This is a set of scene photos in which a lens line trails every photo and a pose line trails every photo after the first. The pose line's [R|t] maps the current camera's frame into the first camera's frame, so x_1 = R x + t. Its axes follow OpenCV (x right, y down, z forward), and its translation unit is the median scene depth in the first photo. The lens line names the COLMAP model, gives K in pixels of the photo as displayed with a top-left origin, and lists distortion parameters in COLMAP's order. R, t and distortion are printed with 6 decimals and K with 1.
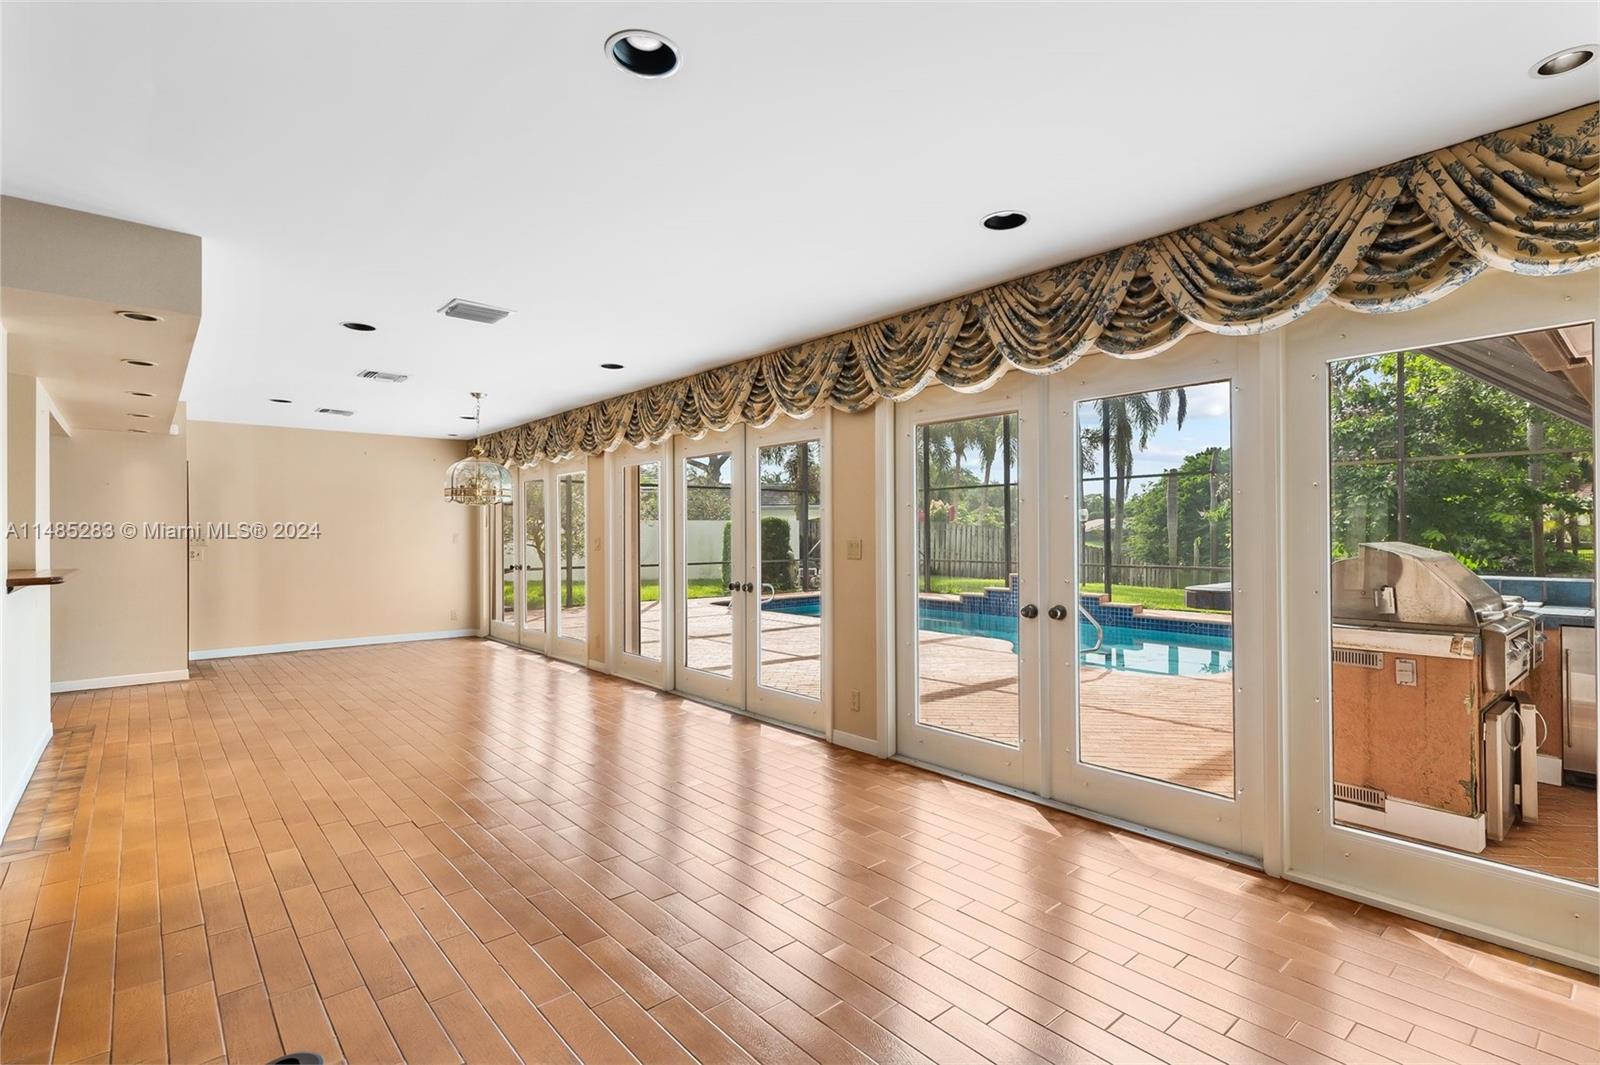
lens RADIAL K [[764.2, 0, 806.8], [0, 764.2, 532.8], [0, 0, 1]] dist [0.017960, -0.005358]
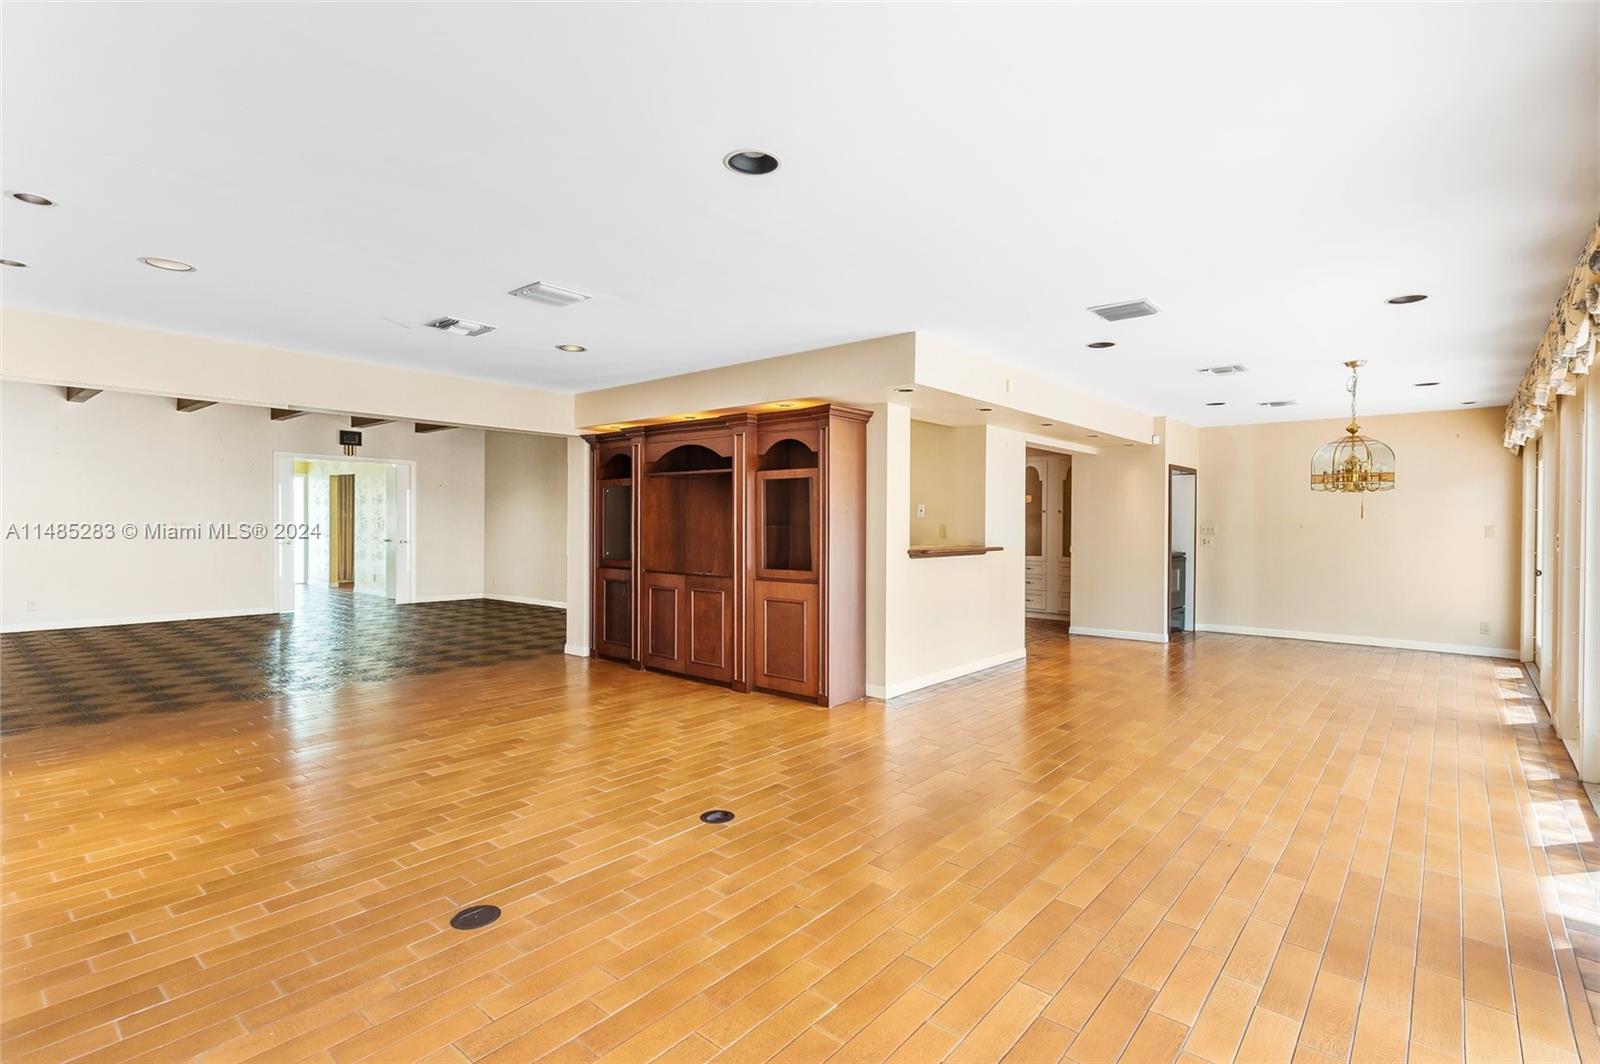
lens RADIAL K [[764.2, 0, 803.4], [0, 764.2, 531.3], [0, 0, 1]] dist [0.017960, -0.005358]
pose [[0.155039, 0.006708, -0.987886, 0.329538], [-0.001068, 0.999977, 0.006623, 0.003062], [0.987908, 0.000029, 0.155043, 0.257583]]
